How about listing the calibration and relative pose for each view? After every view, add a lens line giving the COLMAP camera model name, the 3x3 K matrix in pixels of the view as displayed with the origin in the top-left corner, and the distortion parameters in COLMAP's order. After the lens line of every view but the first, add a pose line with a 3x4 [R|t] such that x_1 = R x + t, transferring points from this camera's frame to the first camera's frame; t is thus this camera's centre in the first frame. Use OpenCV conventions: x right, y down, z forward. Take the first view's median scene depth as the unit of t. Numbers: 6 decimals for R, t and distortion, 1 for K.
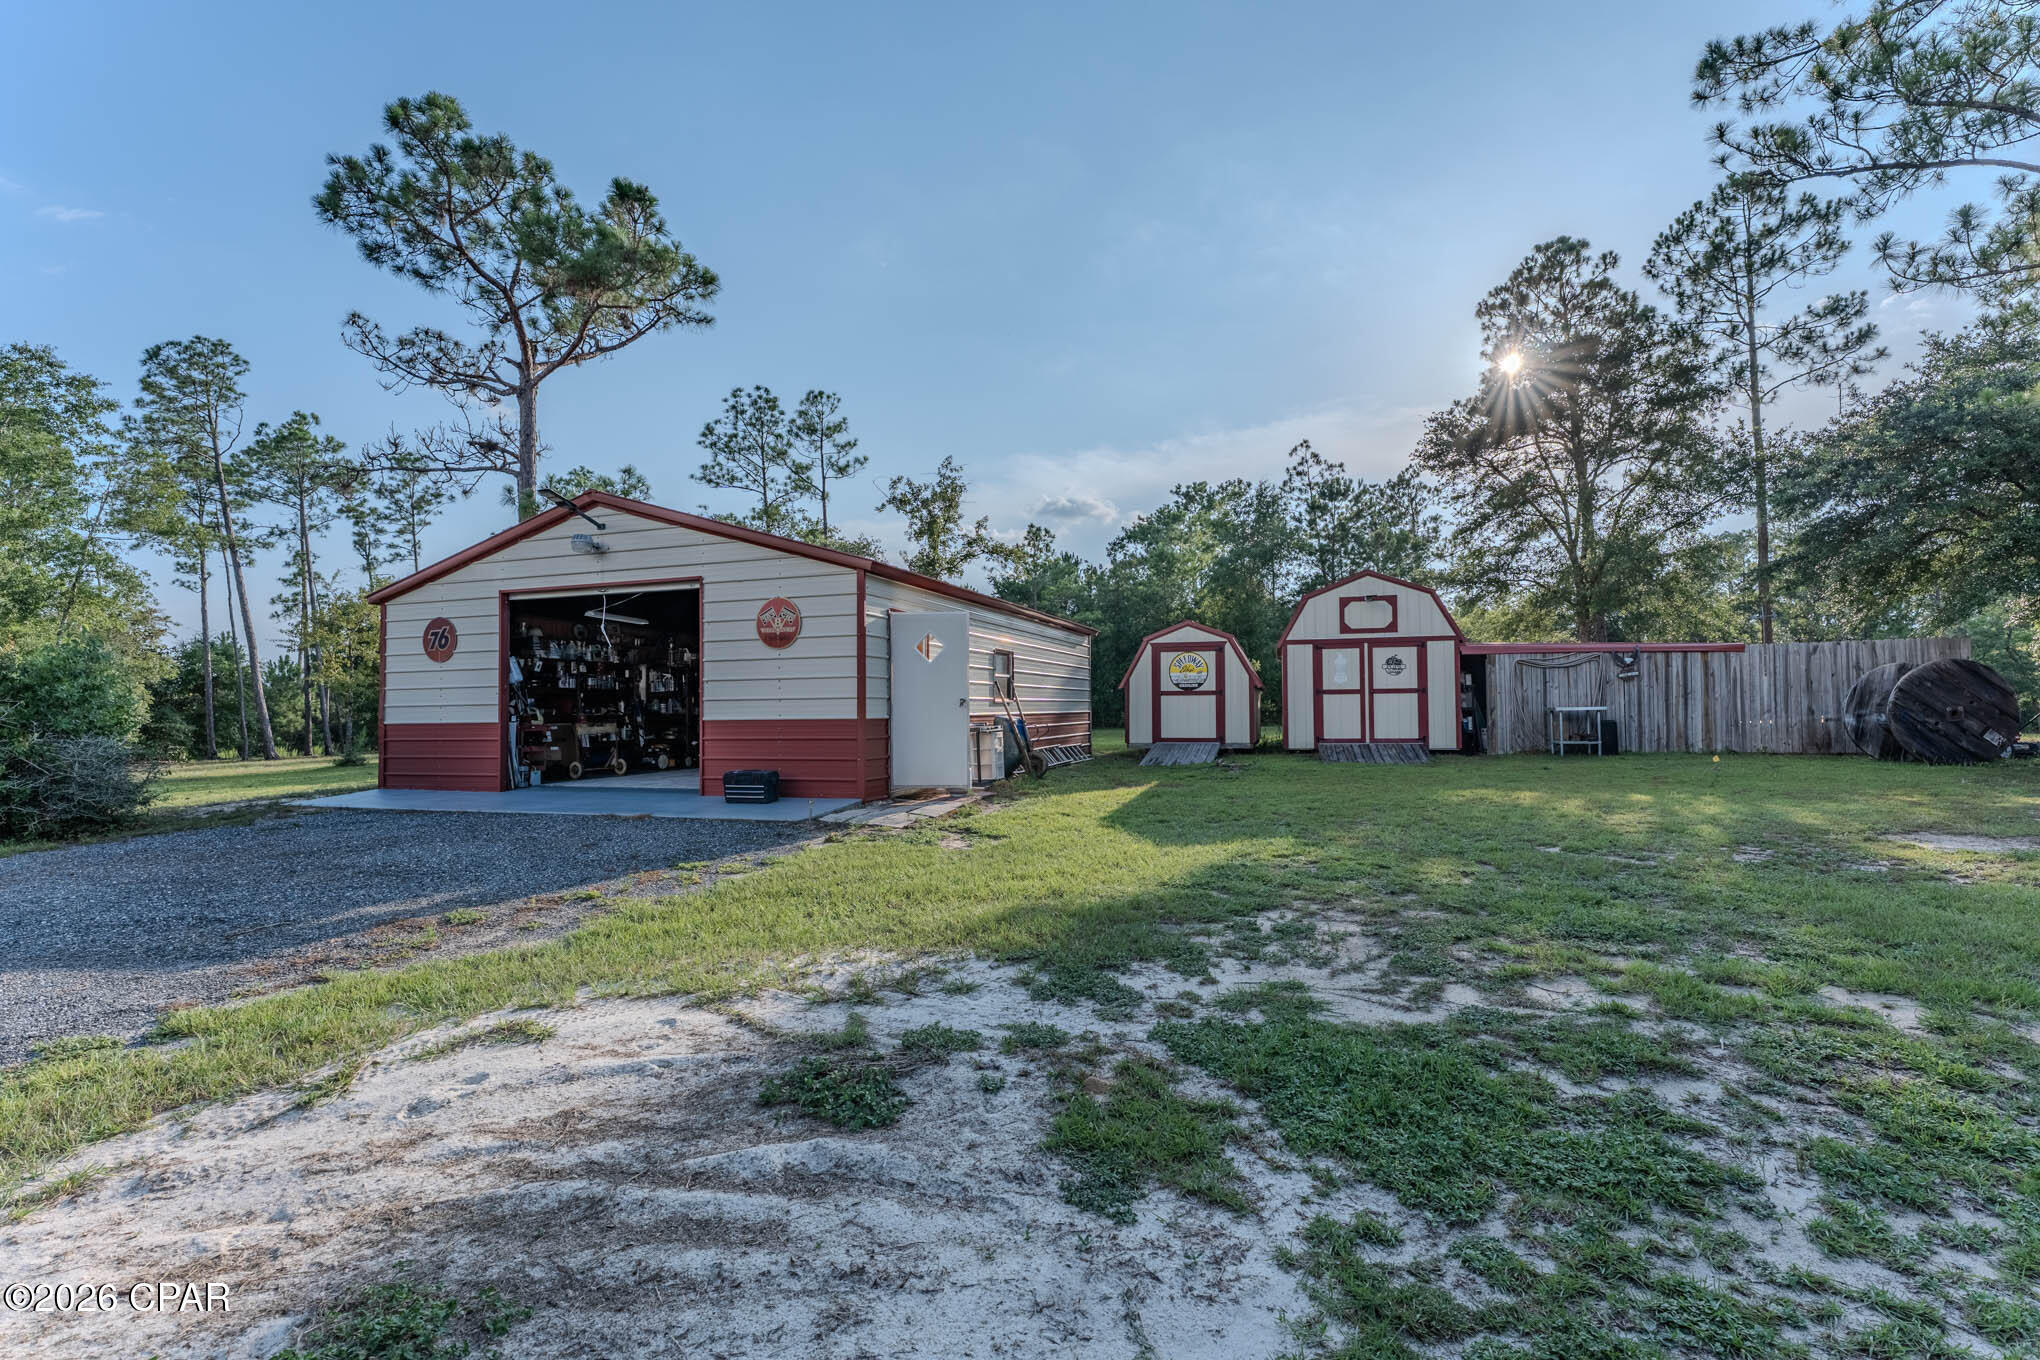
lens RADIAL K [[832.7, 0, 1015.6], [0, 832.7, 691.0], [0, 0, 1]] dist [0.004416, 0.000267]
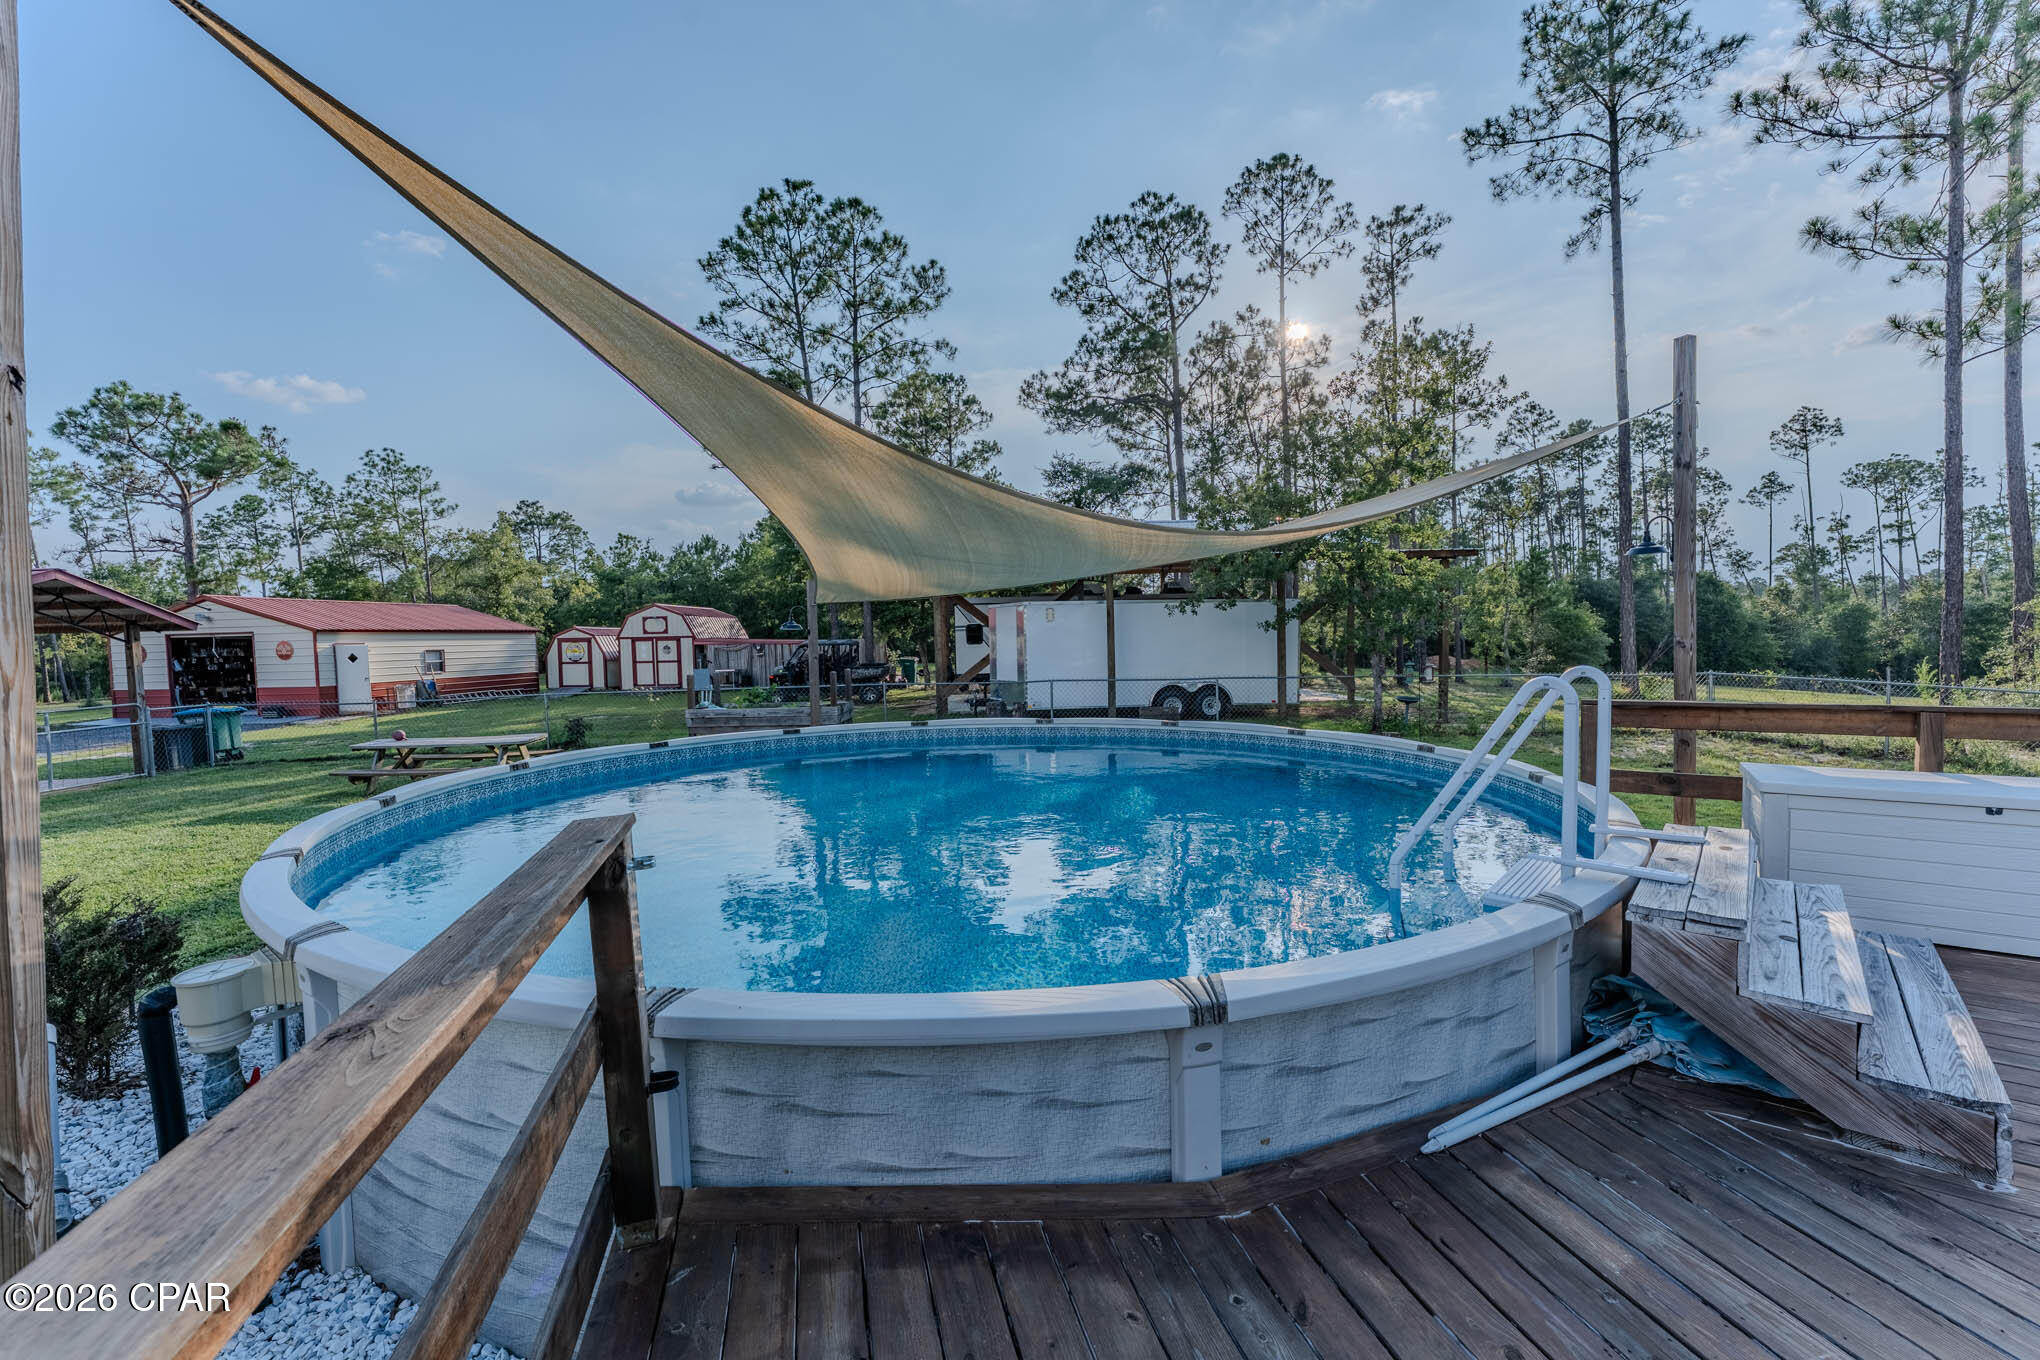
lens RADIAL K [[835.4, 0, 1018.1], [0, 835.4, 678.4], [0, 0, 1]] dist [-0.005078, -0.000968]
pose [[0.983226, -0.018406, 0.181459, 0.926094], [0.005015, 0.997247, 0.073977, -0.107981], [-0.182321, -0.071826, 0.980612, -1.224541]]
